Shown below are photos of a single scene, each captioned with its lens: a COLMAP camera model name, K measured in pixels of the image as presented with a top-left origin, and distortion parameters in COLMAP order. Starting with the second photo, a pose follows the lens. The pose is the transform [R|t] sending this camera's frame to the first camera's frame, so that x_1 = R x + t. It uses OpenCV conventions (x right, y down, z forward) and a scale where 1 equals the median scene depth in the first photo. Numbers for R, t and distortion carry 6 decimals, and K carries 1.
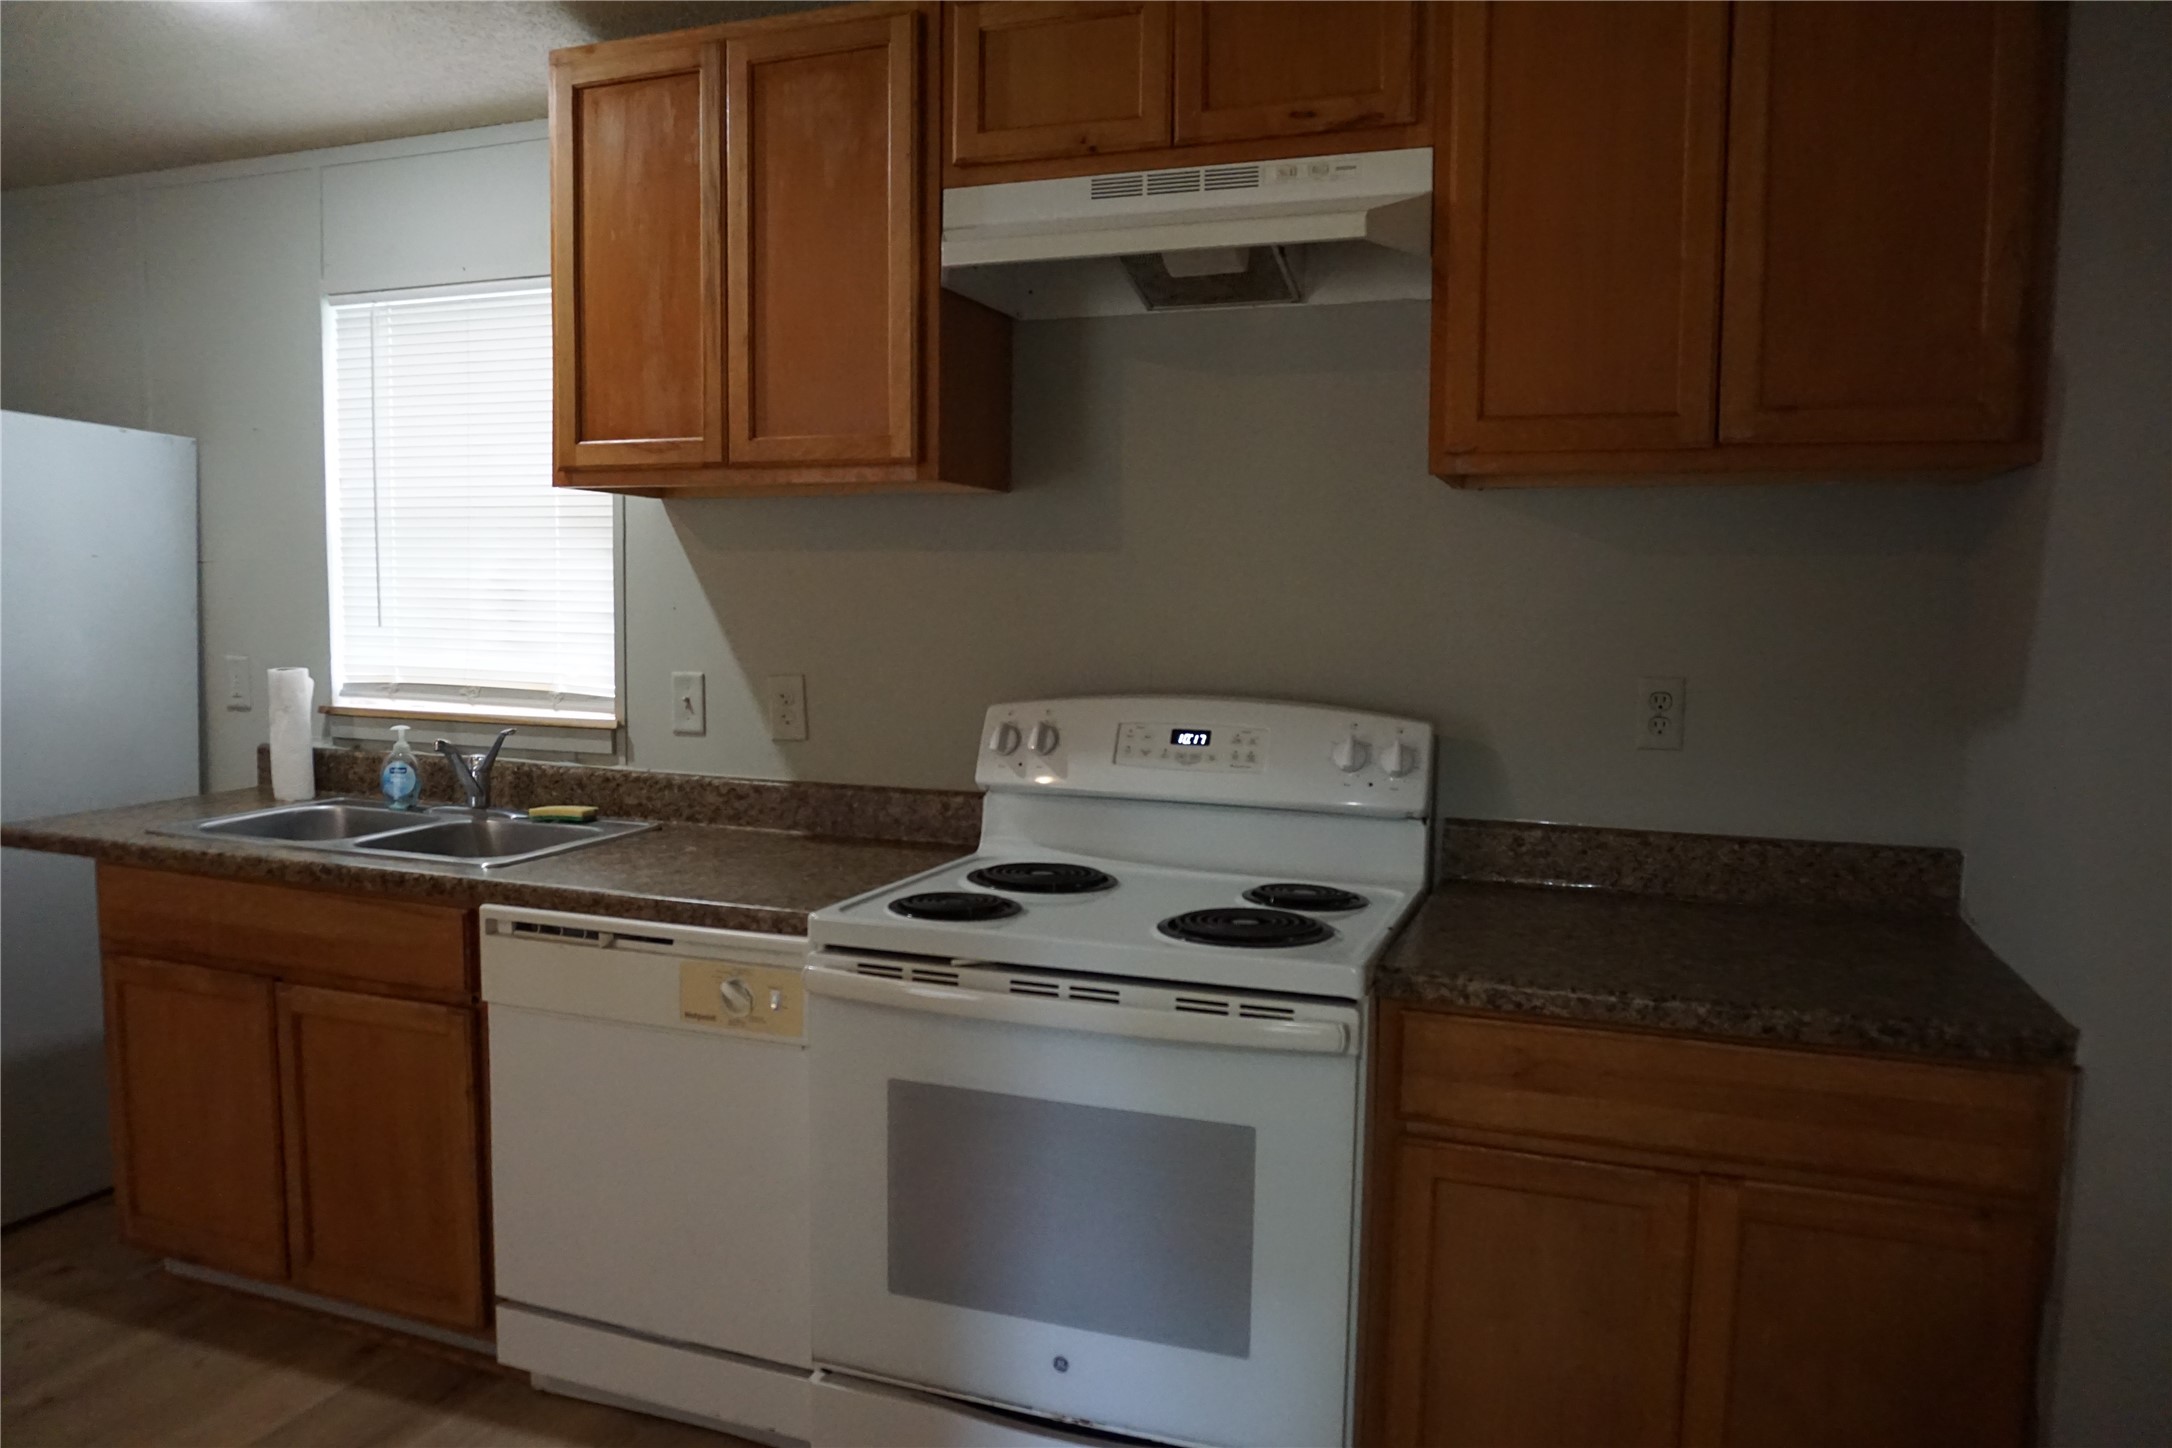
lens RADIAL K [[1464.3, 0, 1082.7], [0, 1464.3, 729.4], [0, 0, 1]] dist [-0.054711, 0.036171]
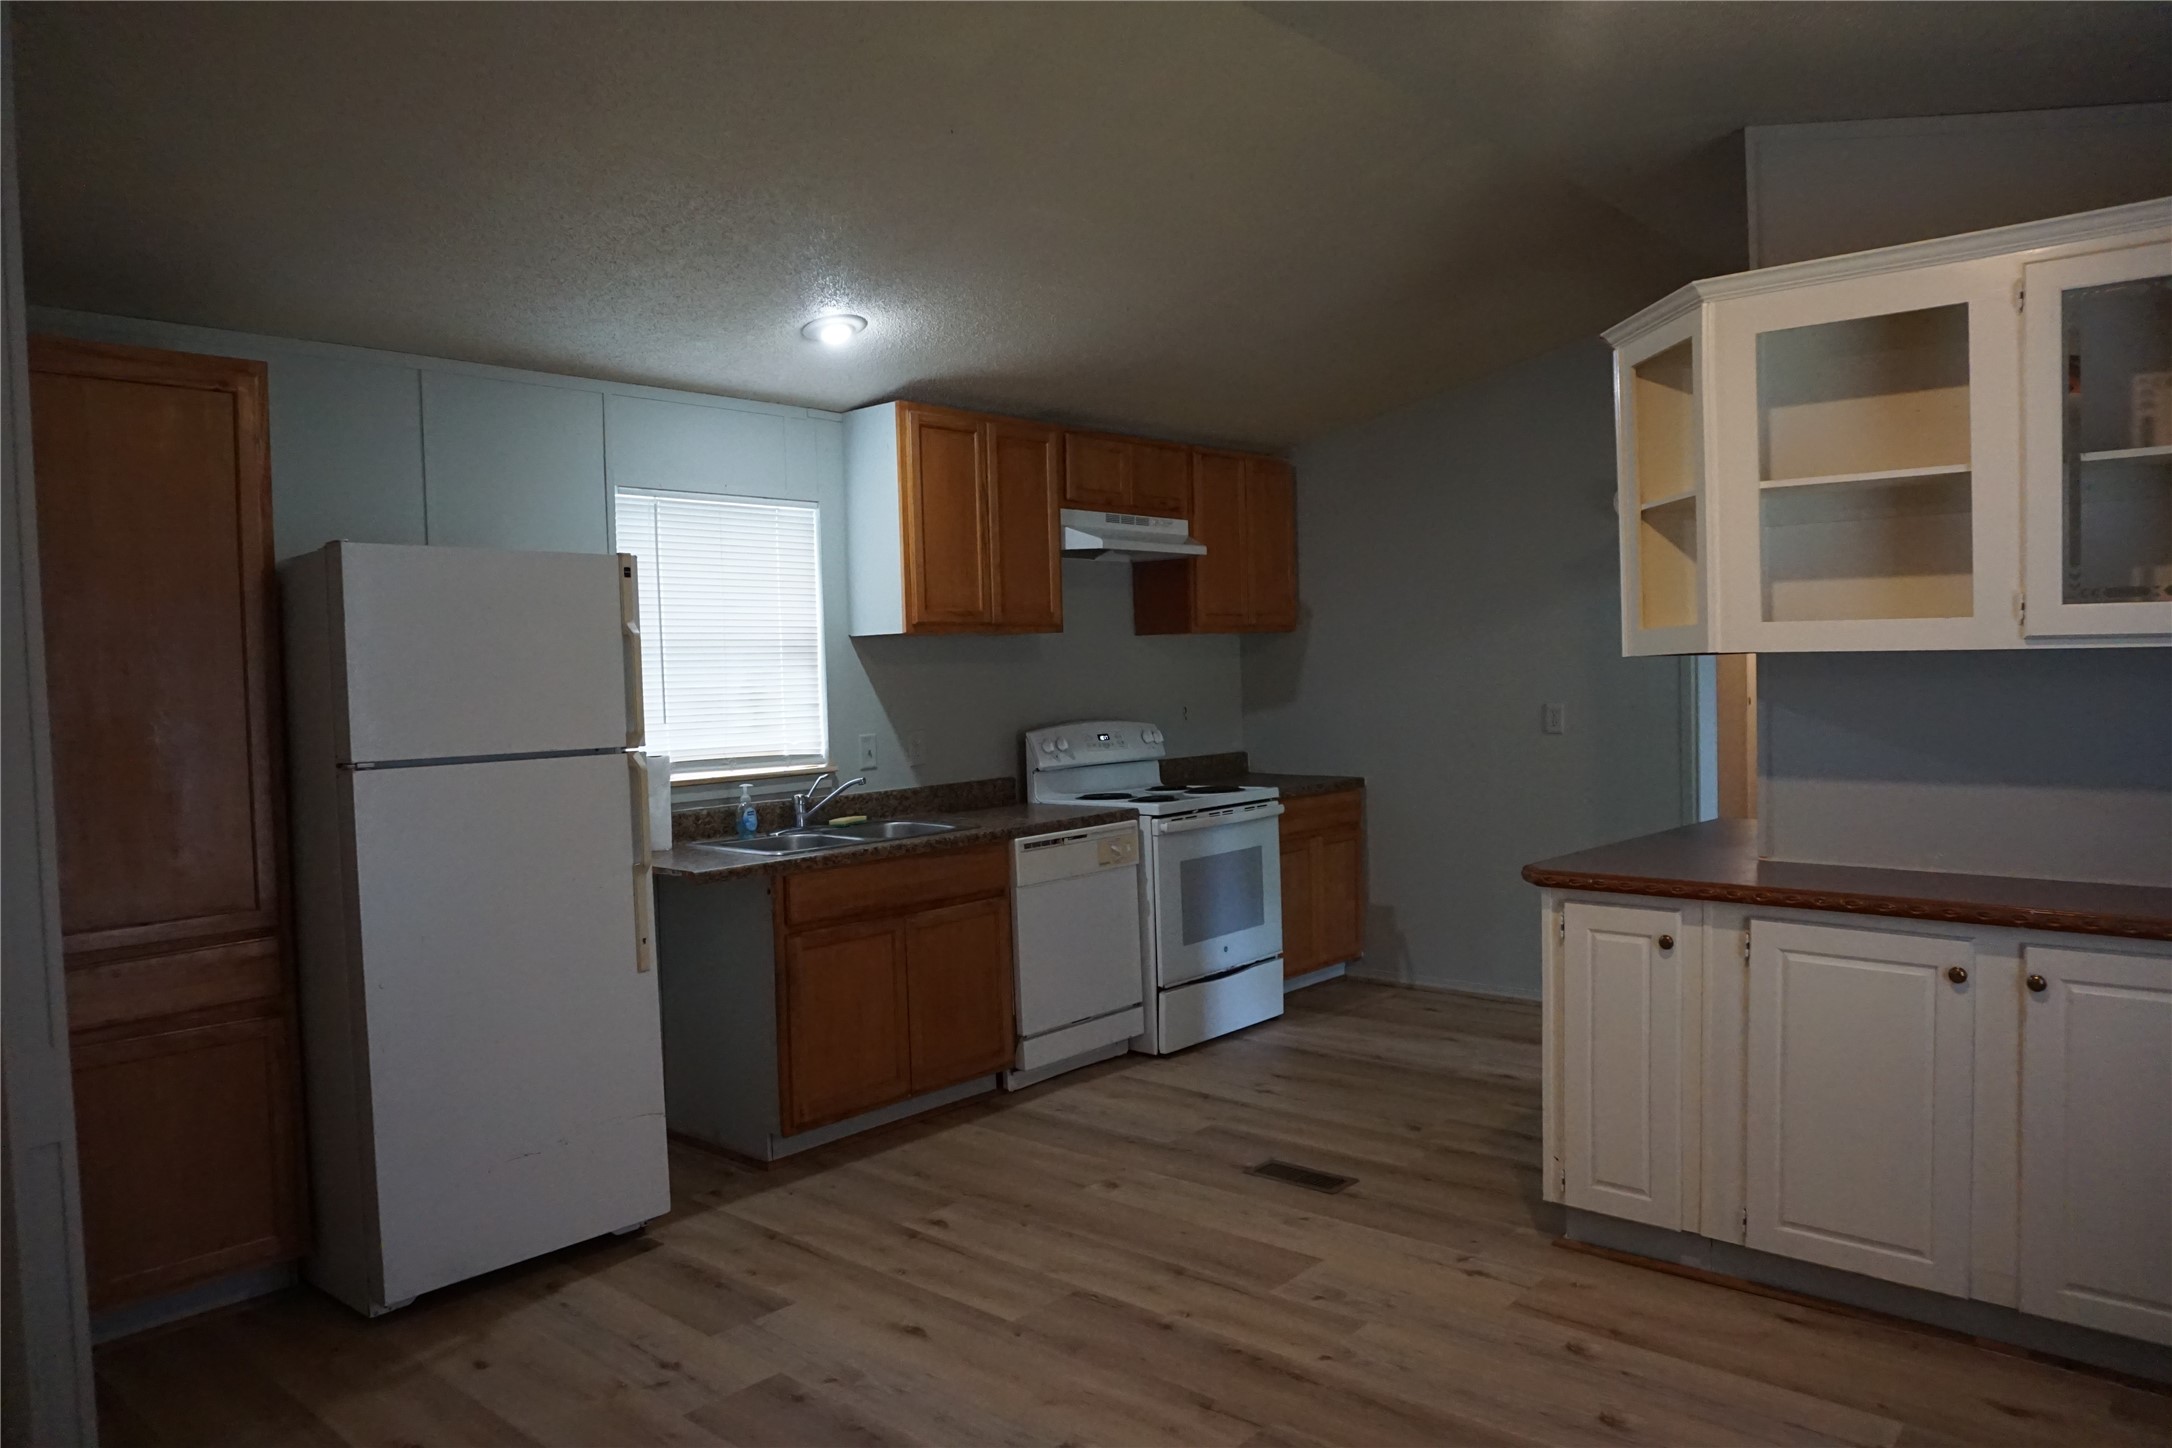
lens RADIAL K [[1464.3, 0, 1082.7], [0, 1464.3, 729.4], [0, 0, 1]] dist [-0.054711, 0.036171]
pose [[0.364904, -0.064952, 0.928777, -1.879006], [0.115933, 0.992970, 0.023893, -0.059231], [-0.923799, 0.098957, 0.369868, 0.113023]]
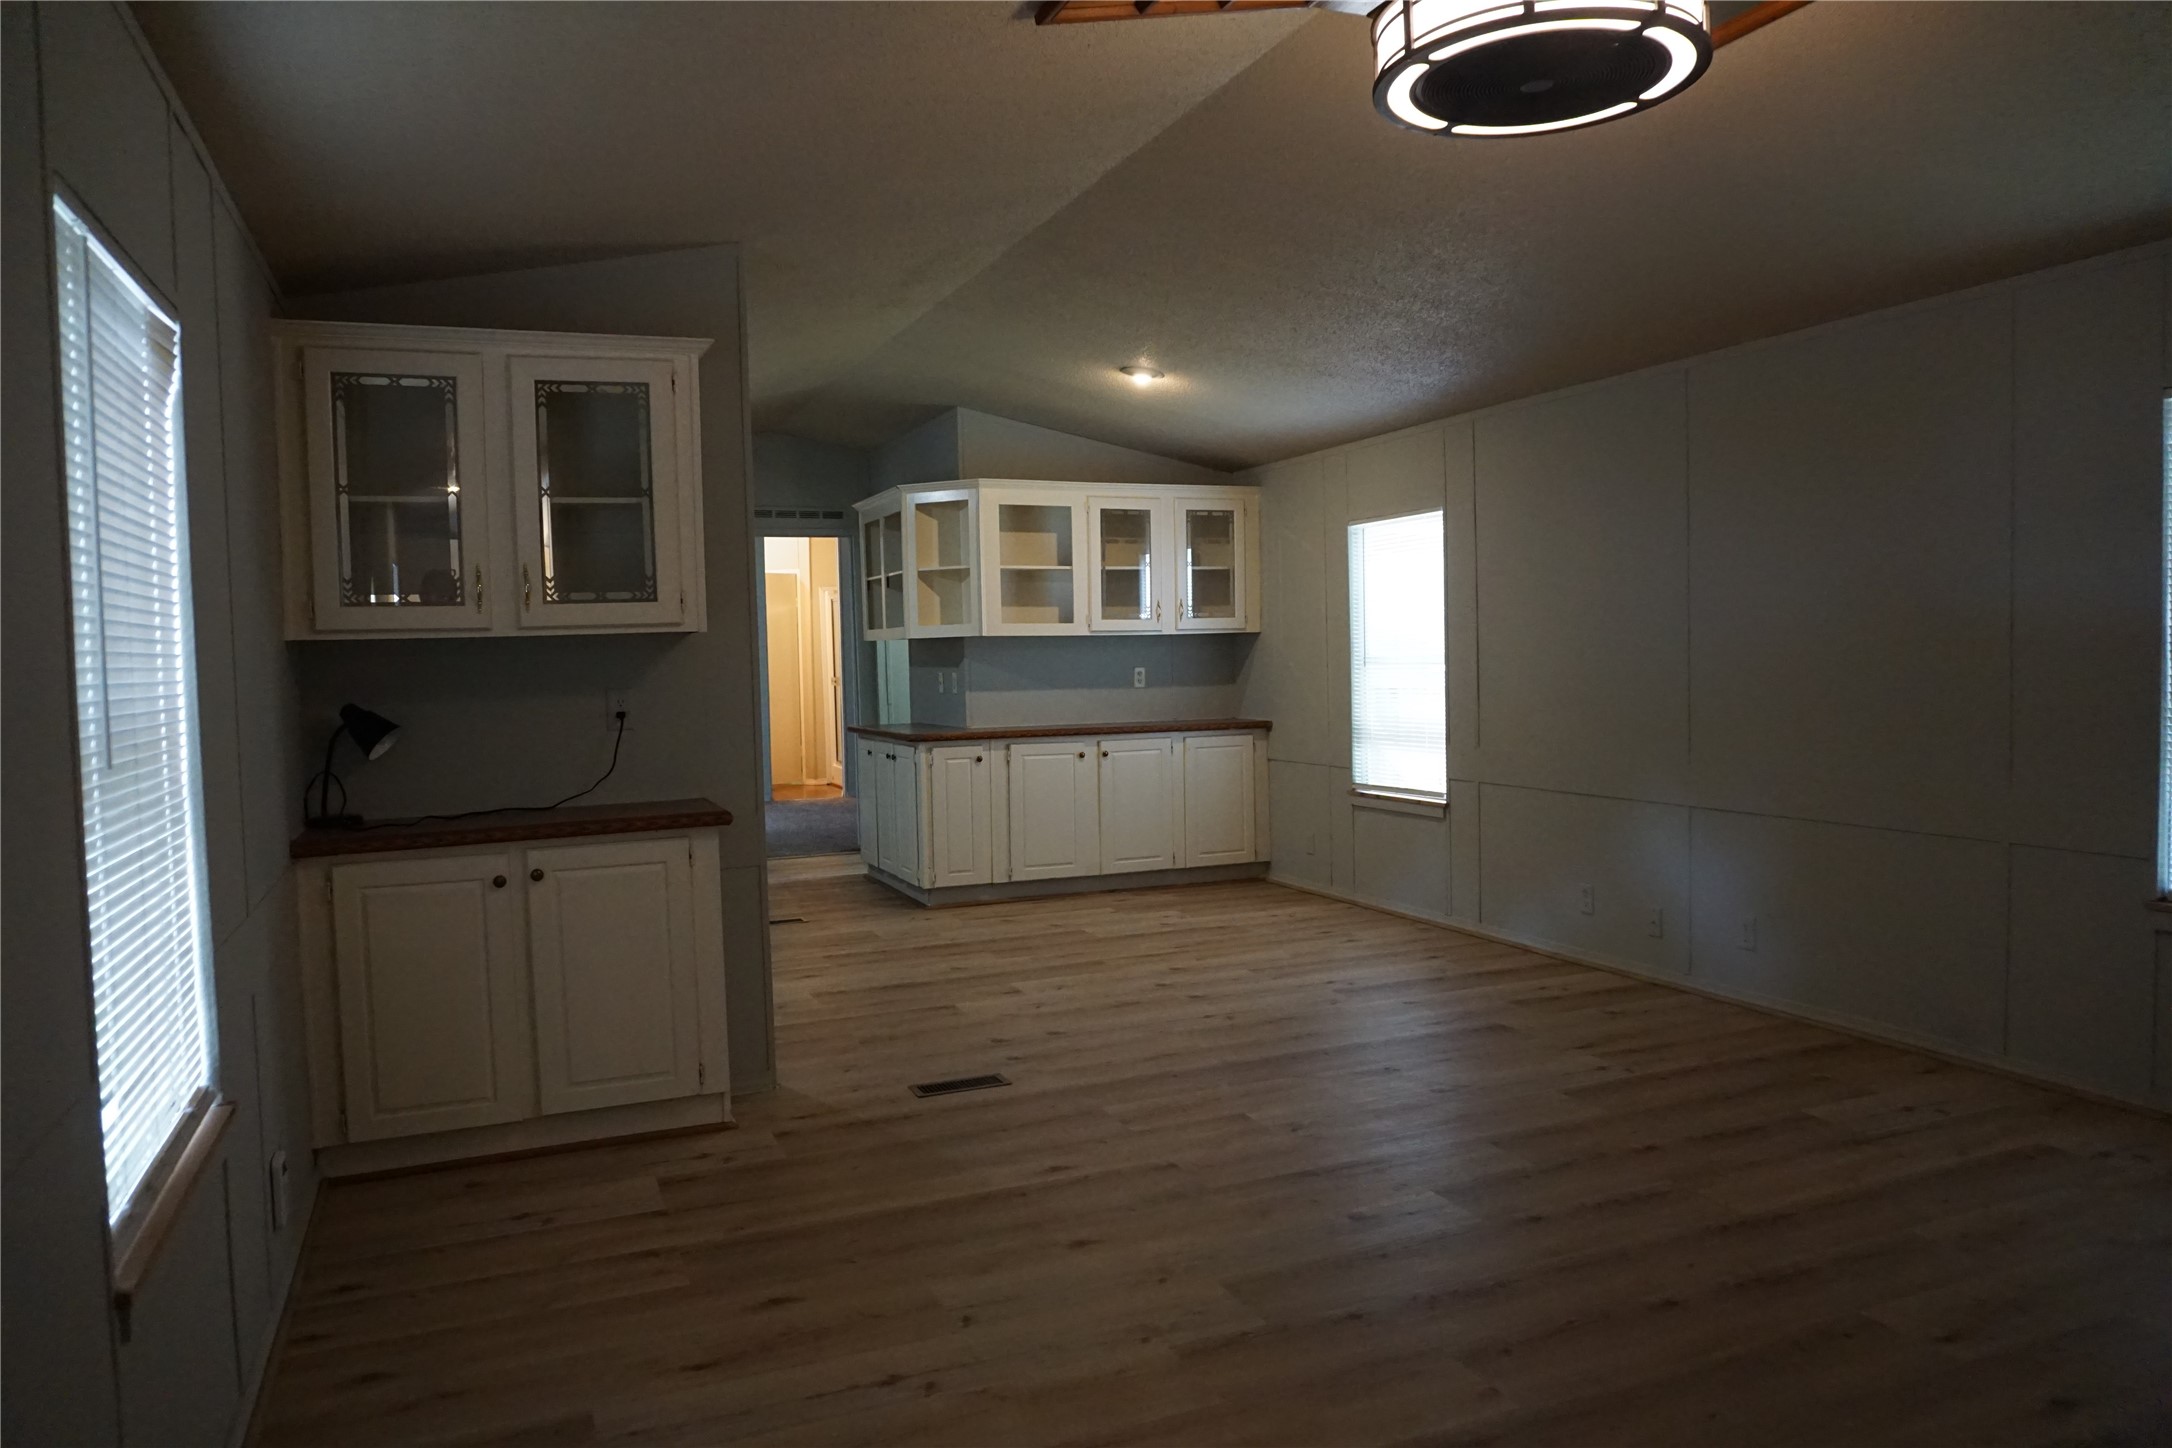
lens RADIAL K [[1468.2, 0, 1088.5], [0, 1468.2, 722.2], [0, 0, 1]] dist [-0.060854, 0.034024]
pose [[-0.685590, -0.038223, 0.726984, -2.749246], [0.075866, 0.989432, 0.123568, -0.196236], [-0.724024, 0.139871, -0.675445, 1.779188]]
